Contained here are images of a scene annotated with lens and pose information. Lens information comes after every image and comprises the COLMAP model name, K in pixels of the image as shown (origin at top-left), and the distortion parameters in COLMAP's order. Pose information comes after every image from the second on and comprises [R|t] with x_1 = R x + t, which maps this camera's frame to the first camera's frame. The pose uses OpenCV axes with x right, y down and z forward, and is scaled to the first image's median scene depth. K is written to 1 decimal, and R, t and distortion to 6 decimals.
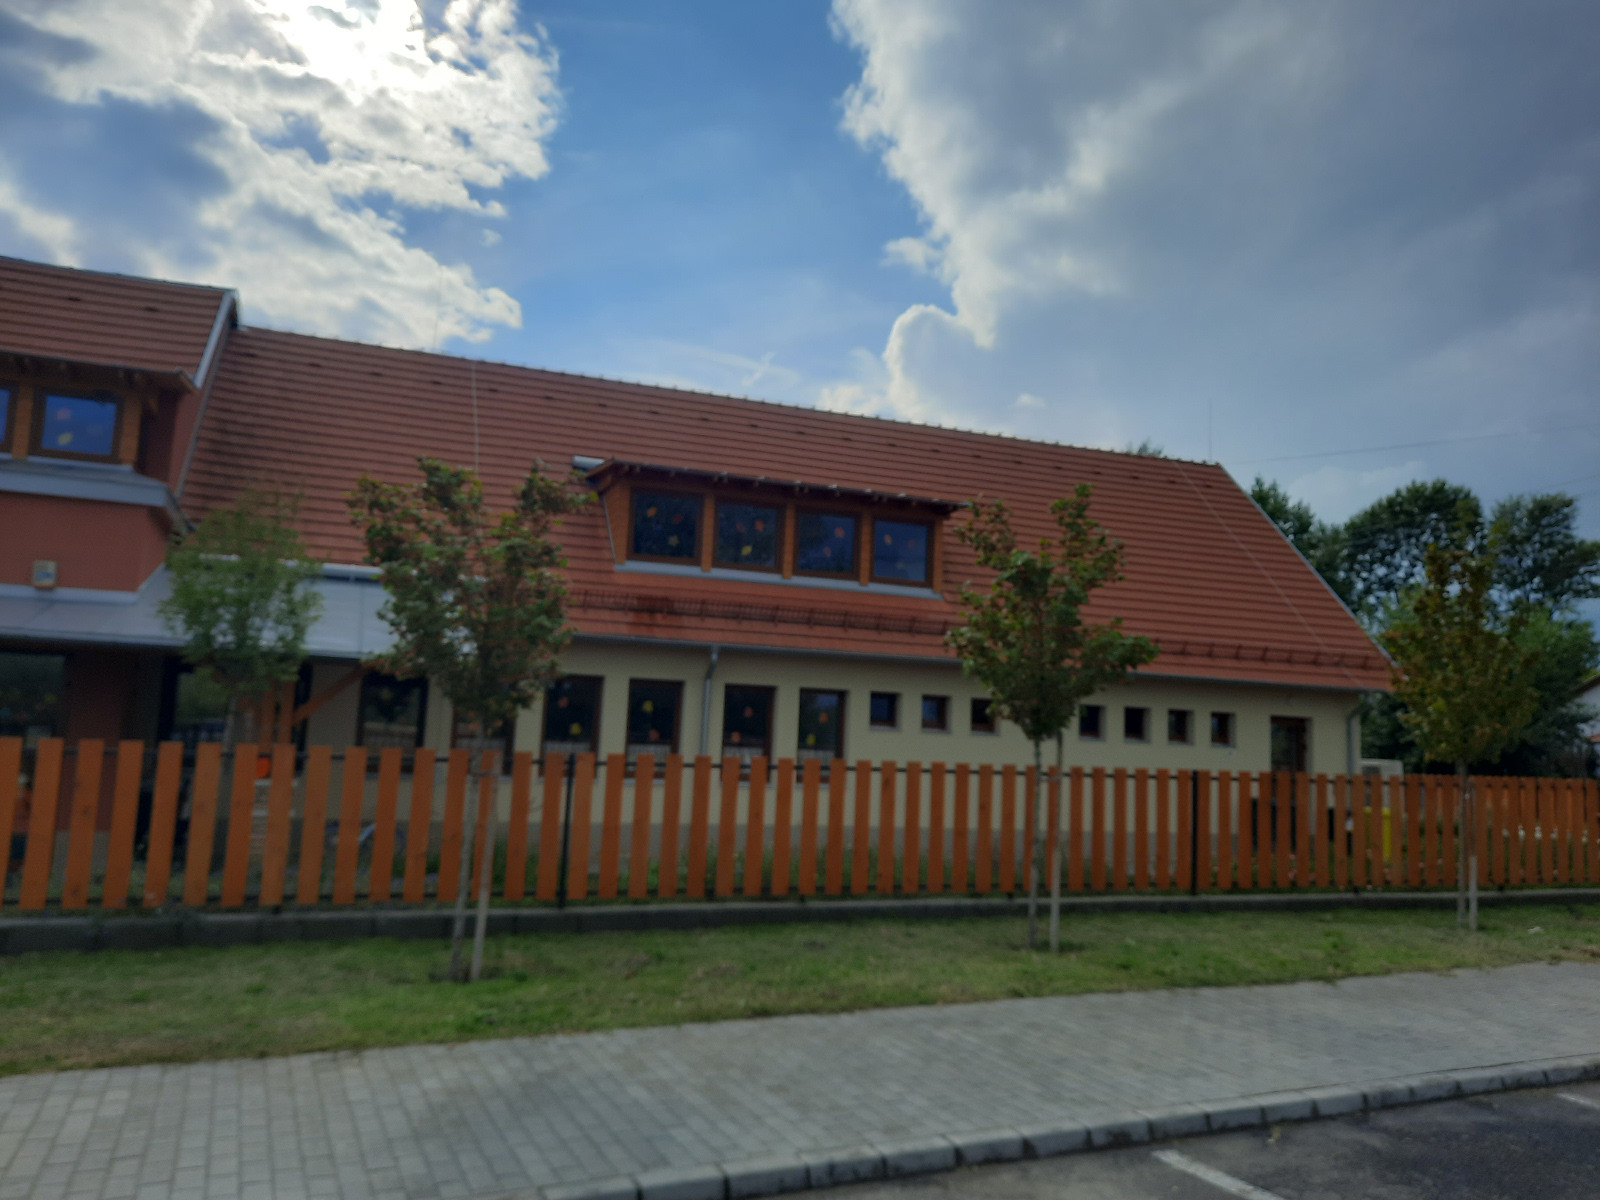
lens RADIAL K [[1218.0, 0, 800.0], [0, 1218.0, 600.0], [0, 0, 1]] dist [0.041788, -0.013967]
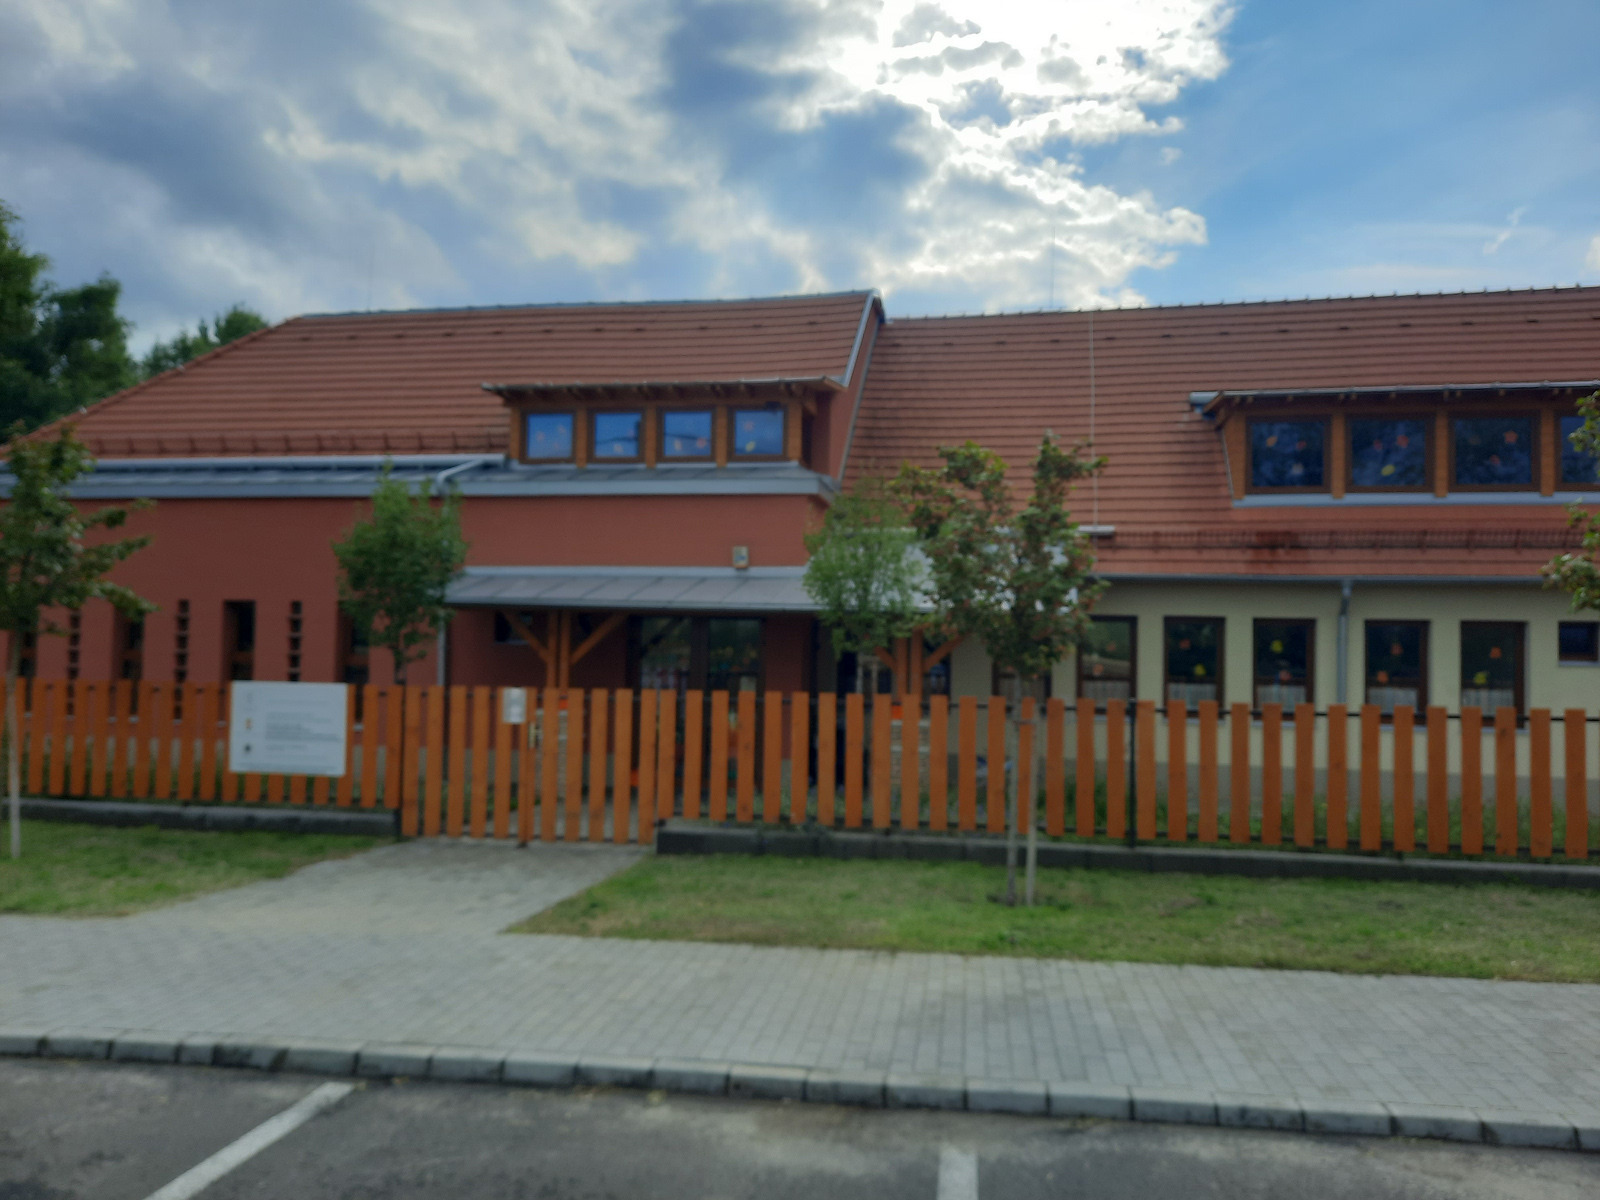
lens RADIAL K [[1214.8, 0, 800.0], [0, 1214.8, 600.0], [0, 0, 1]] dist [0.099592, -0.071156]
pose [[0.844510, -0.050480, -0.533156, 0.136216], [0.078962, 0.996404, 0.030733, -0.014471], [0.529687, -0.068053, 0.845458, -0.027821]]
